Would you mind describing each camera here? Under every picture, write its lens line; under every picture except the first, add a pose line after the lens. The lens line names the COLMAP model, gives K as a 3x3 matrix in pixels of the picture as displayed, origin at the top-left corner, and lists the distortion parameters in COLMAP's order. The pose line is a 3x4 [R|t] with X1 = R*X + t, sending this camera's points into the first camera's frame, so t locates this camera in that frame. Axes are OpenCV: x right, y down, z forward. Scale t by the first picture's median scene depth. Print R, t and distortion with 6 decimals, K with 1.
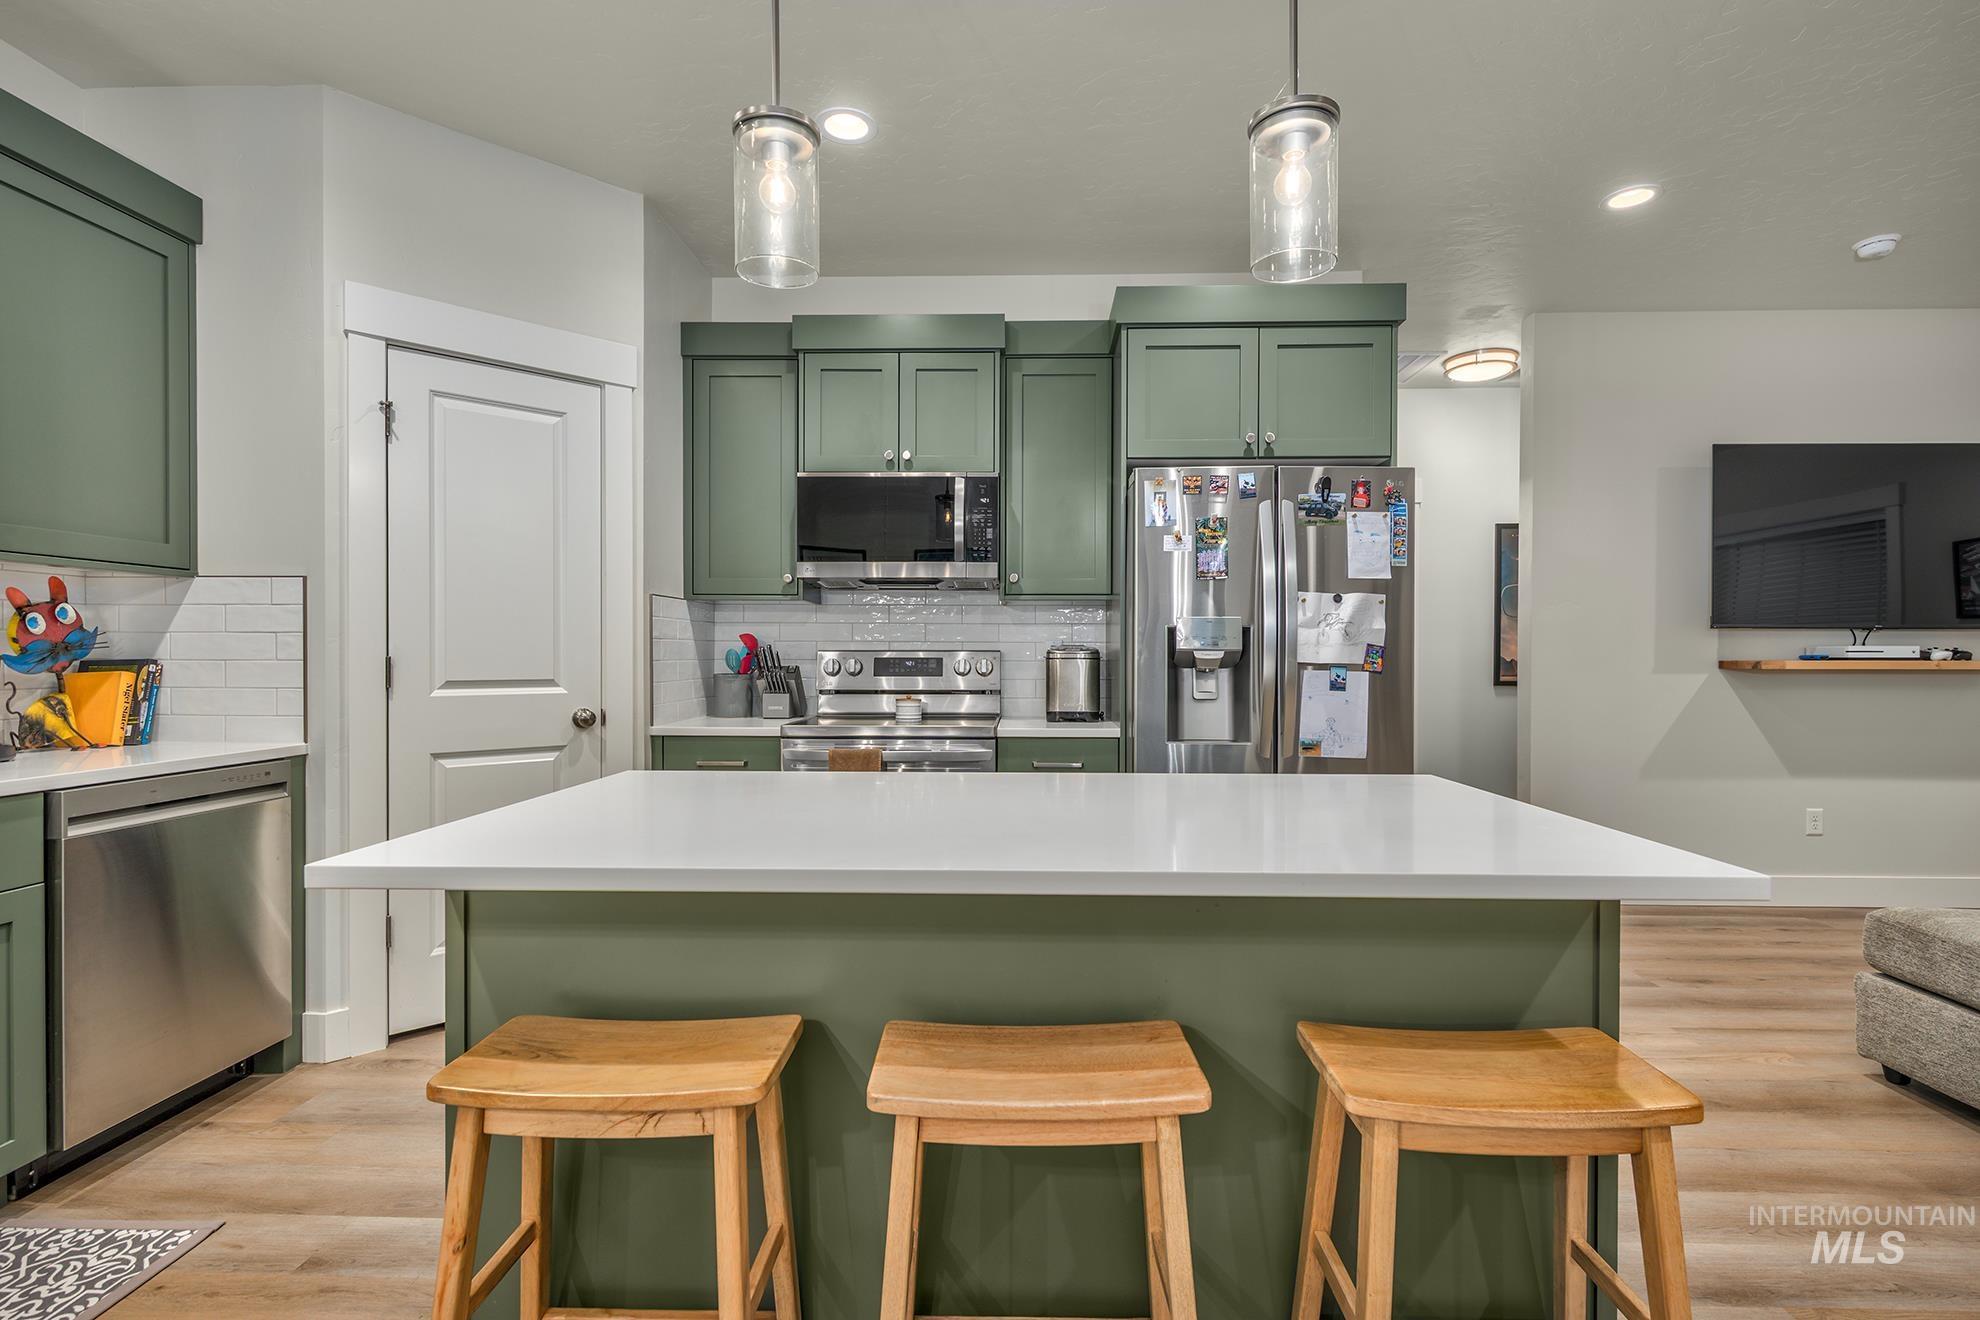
lens RADIAL K [[935.3, 0, 995.7], [0, 935.3, 662.6], [0, 0, 1]] dist [0.009226, -0.004939]
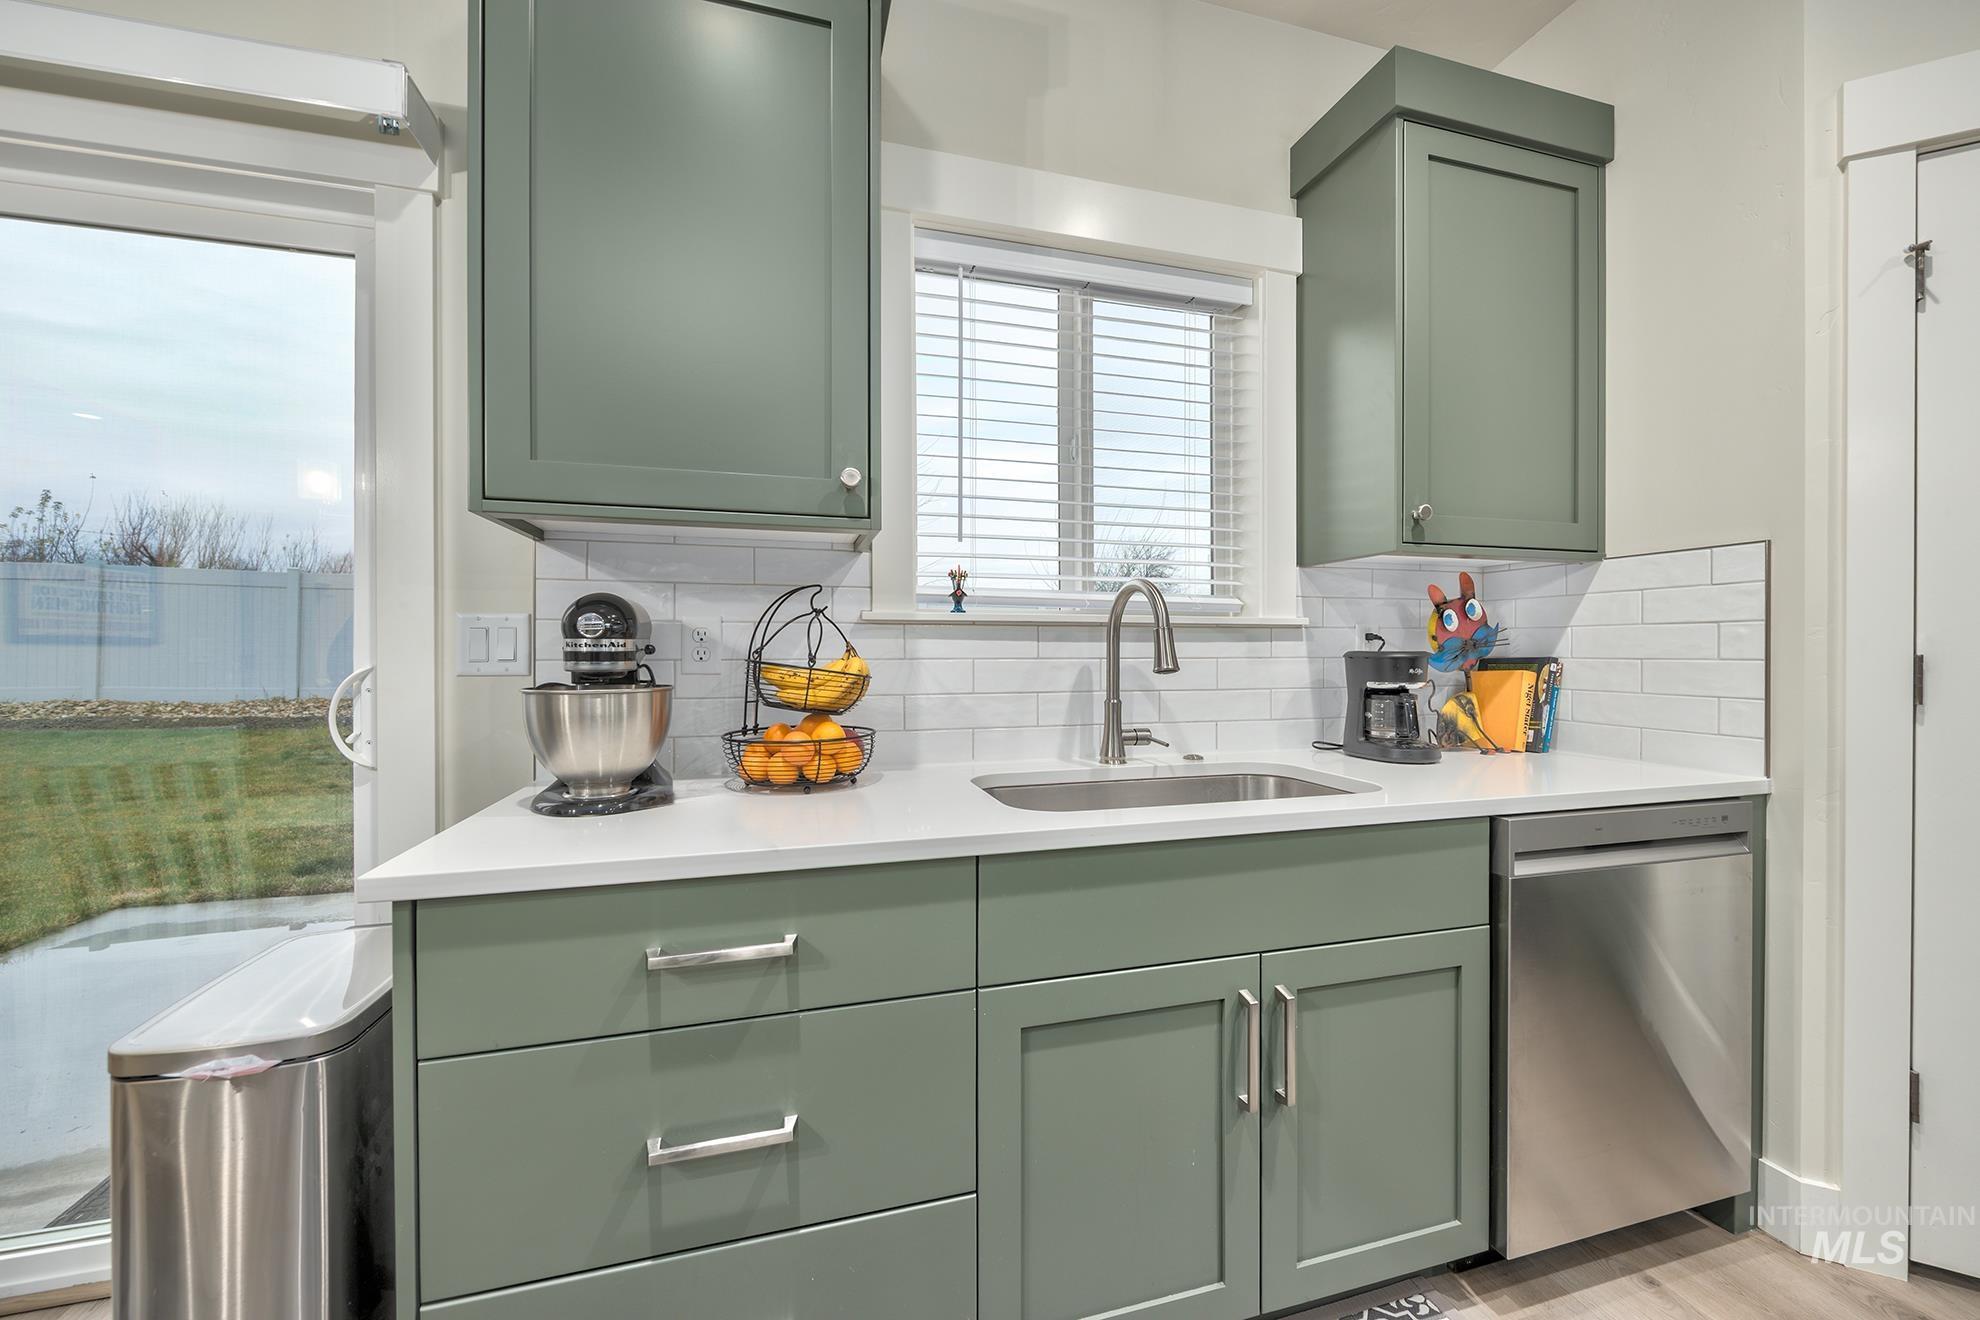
lens RADIAL K [[752.5, 0, 1004.5], [0, 752.5, 653.2], [0, 0, 1]] dist [-0.003563, -0.000523]
pose [[0.313069, 0.000652, -0.949730, -0.370925], [-0.006567, 0.999977, -0.001479, -0.002920], [0.949708, 0.006700, 0.313066, 0.273557]]
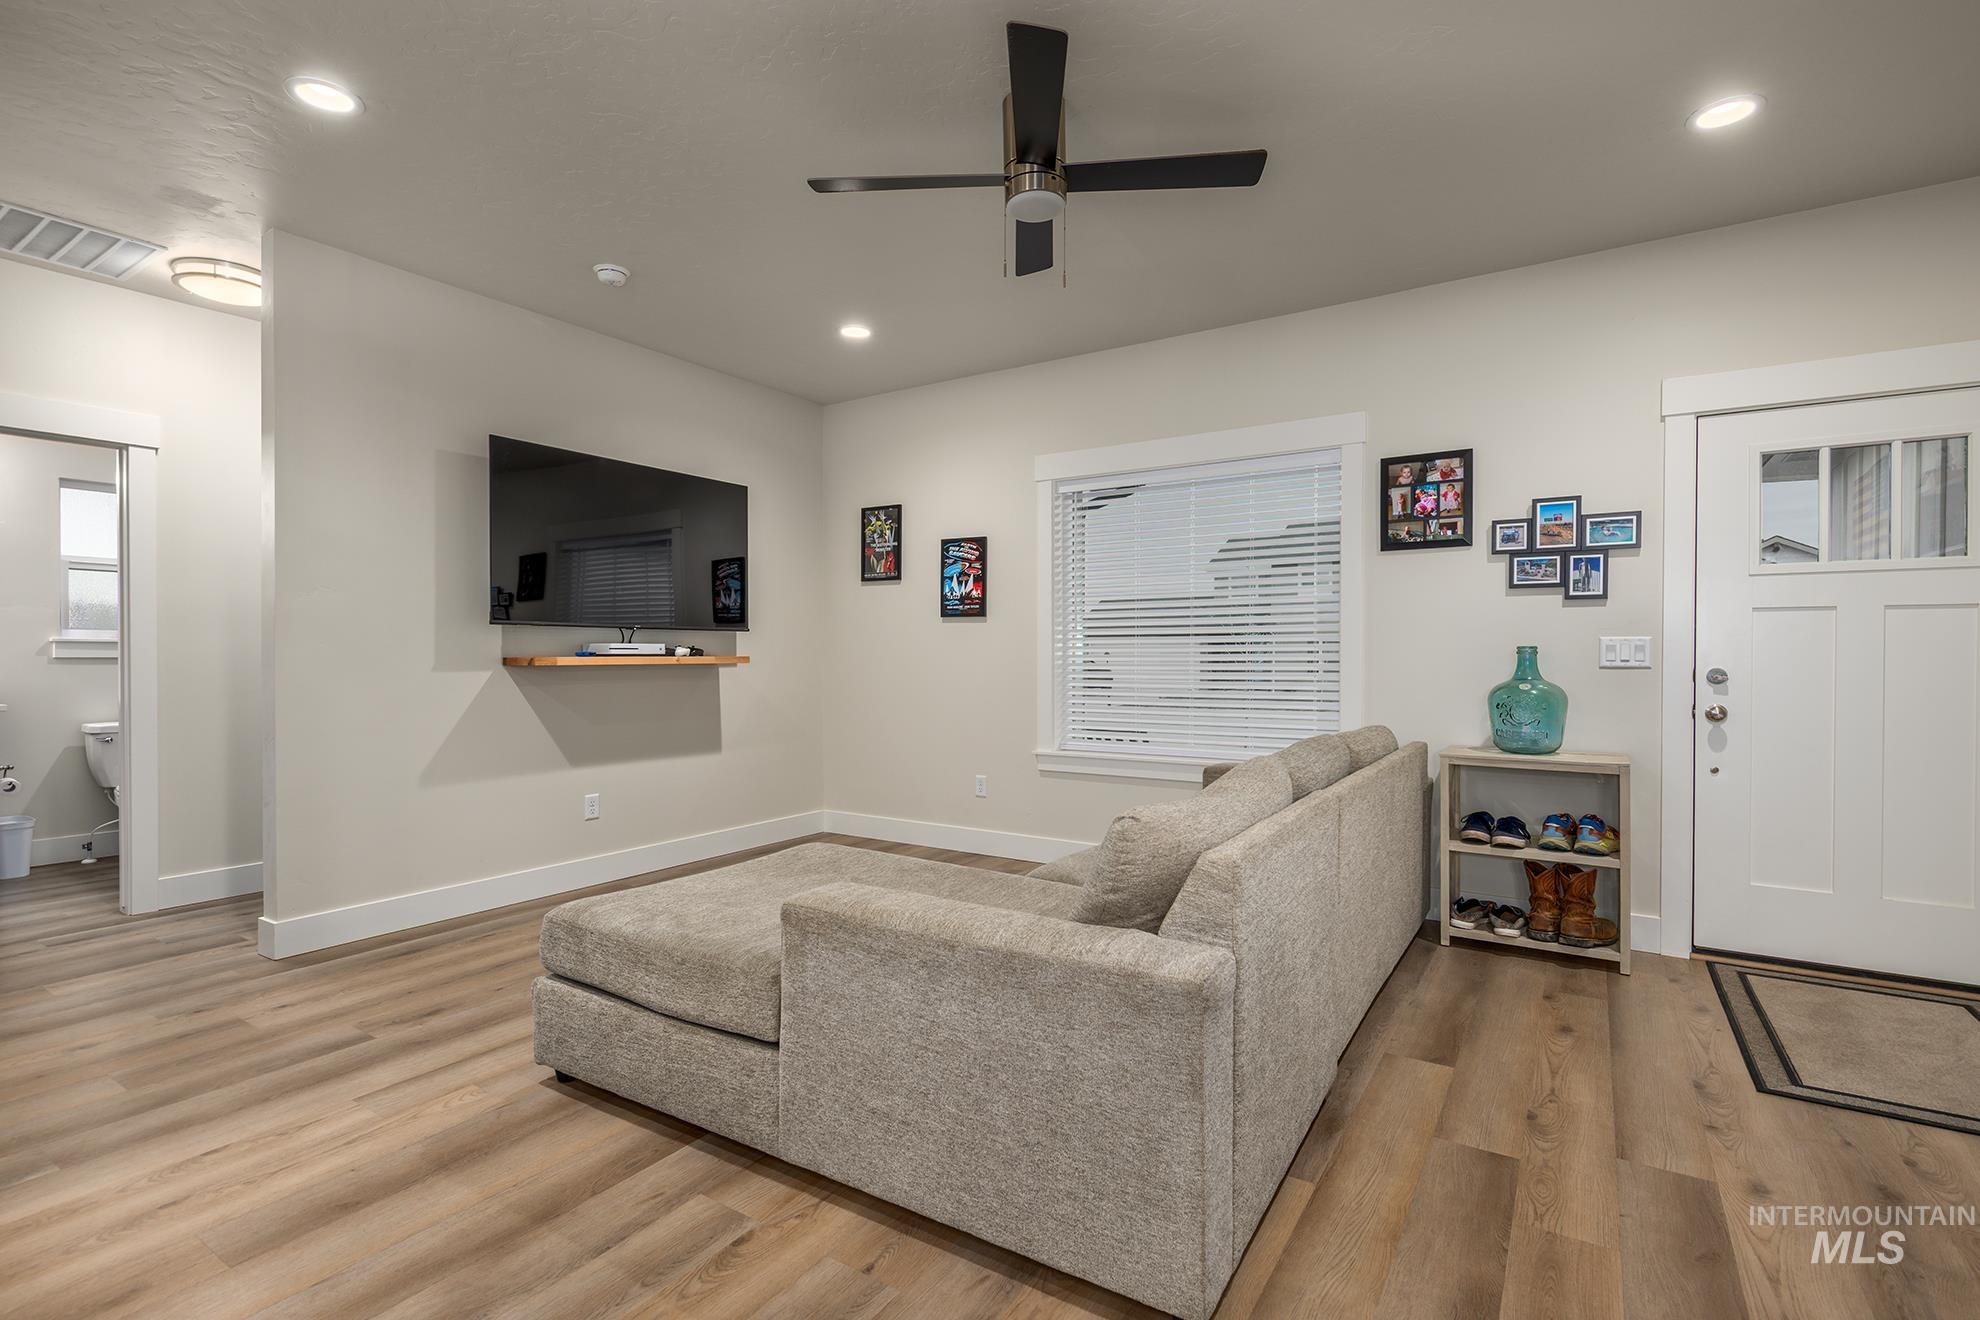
lens RADIAL K [[904.6, 0, 989.7], [0, 904.6, 660.1], [0, 0, 1]] dist [0.001103, -0.000121]
pose [[0.523716, -0.006254, 0.851870, 0.355566], [0.005735, 0.999976, 0.003815, 0.000412], [-0.851874, 0.002887, 0.523740, 0.105891]]
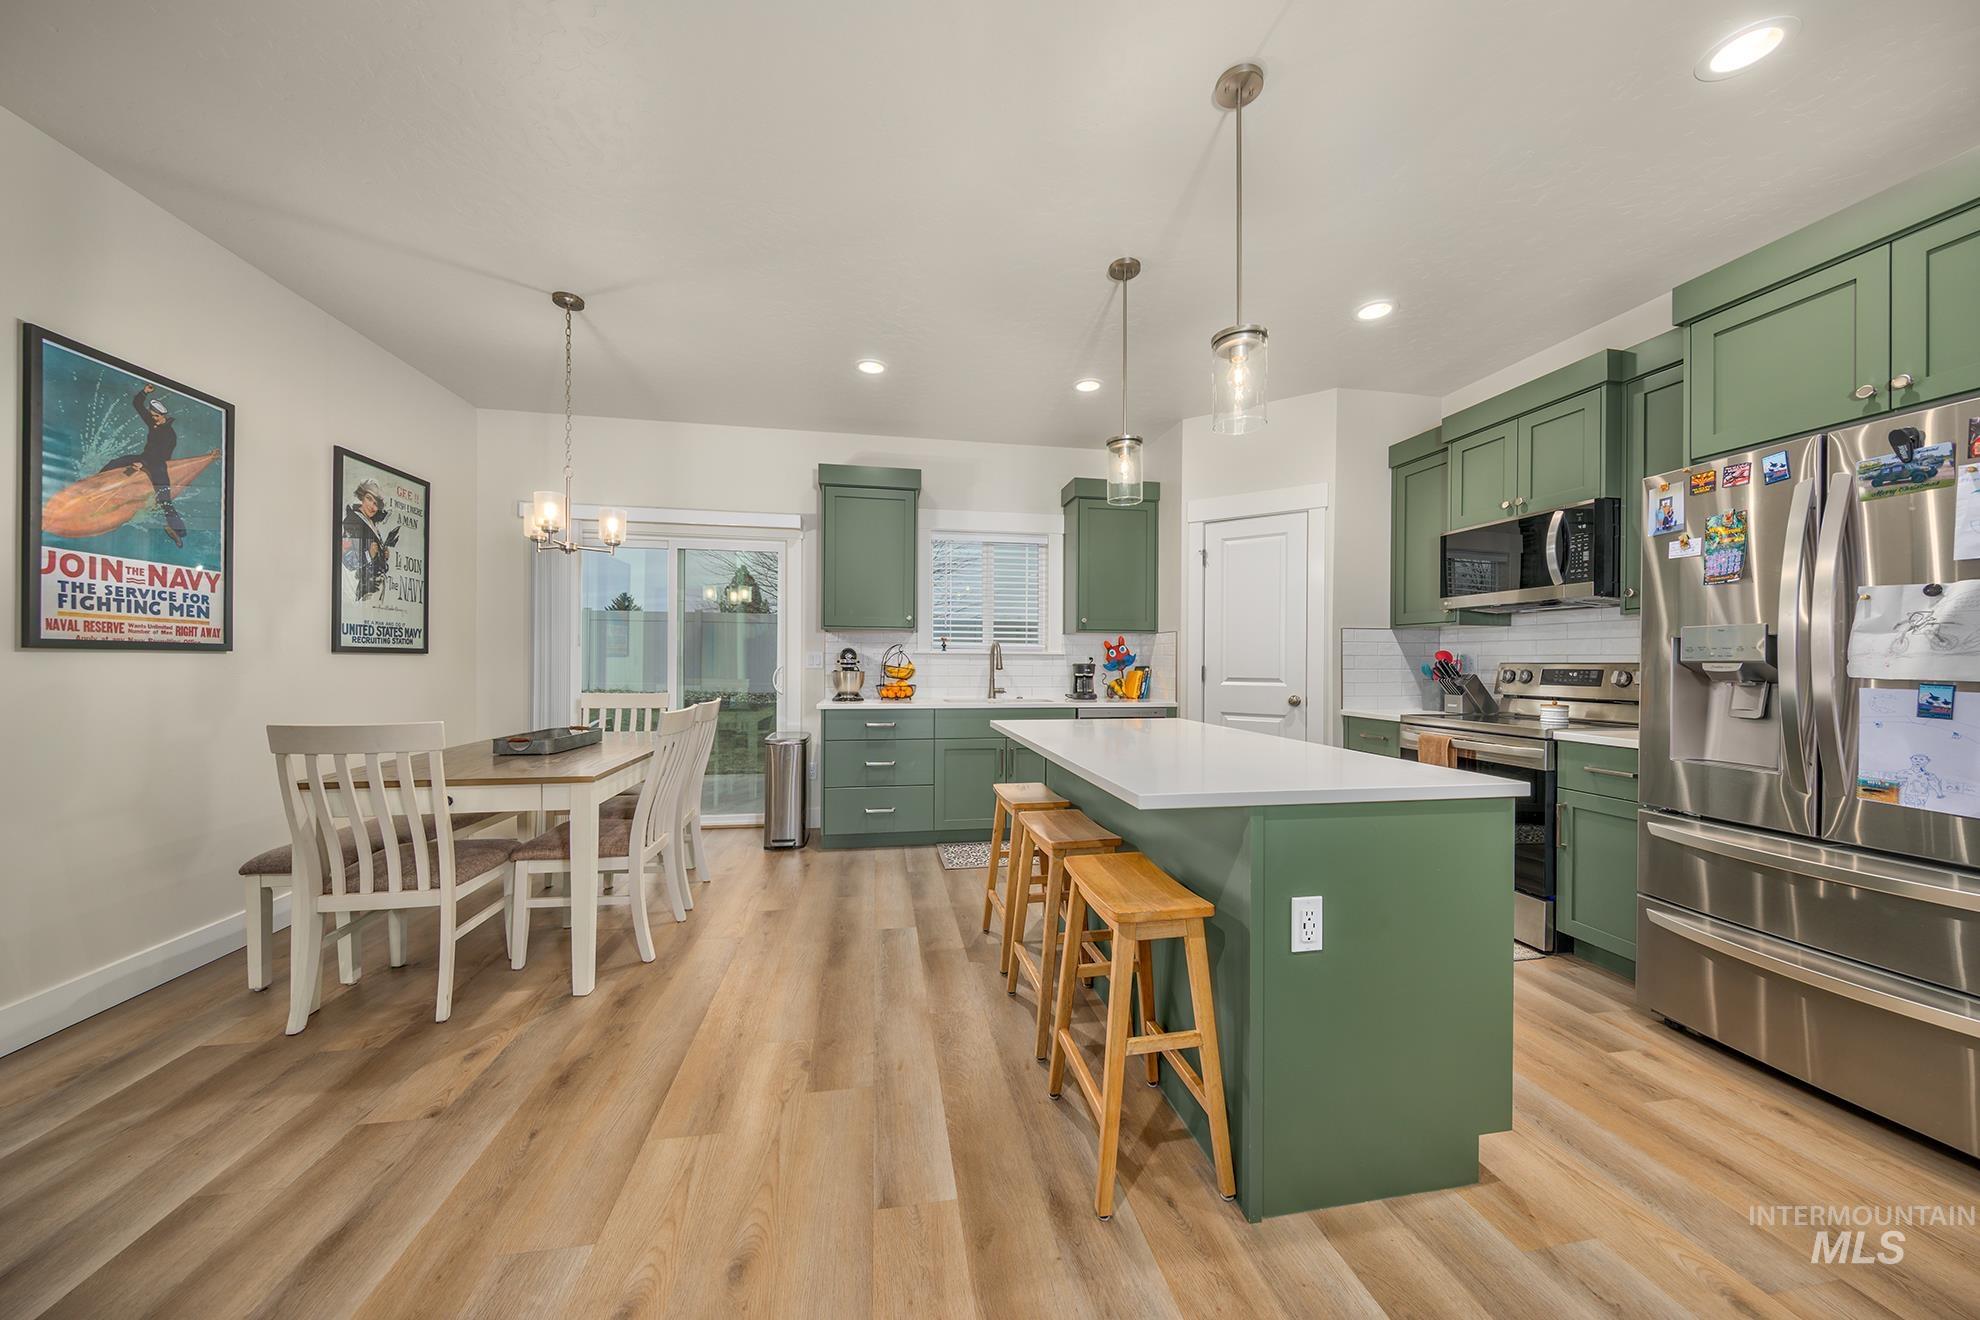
lens RADIAL K [[669.1, 0, 981.4], [0, 669.1, 666.6], [0, 0, 1]] dist [-0.002890, -0.000414]
pose [[0.182960, 0.005314, -0.983106, 0.804136], [-0.013162, 0.999909, 0.002956, -0.001619], [0.983032, 0.012399, 0.183013, 0.204074]]
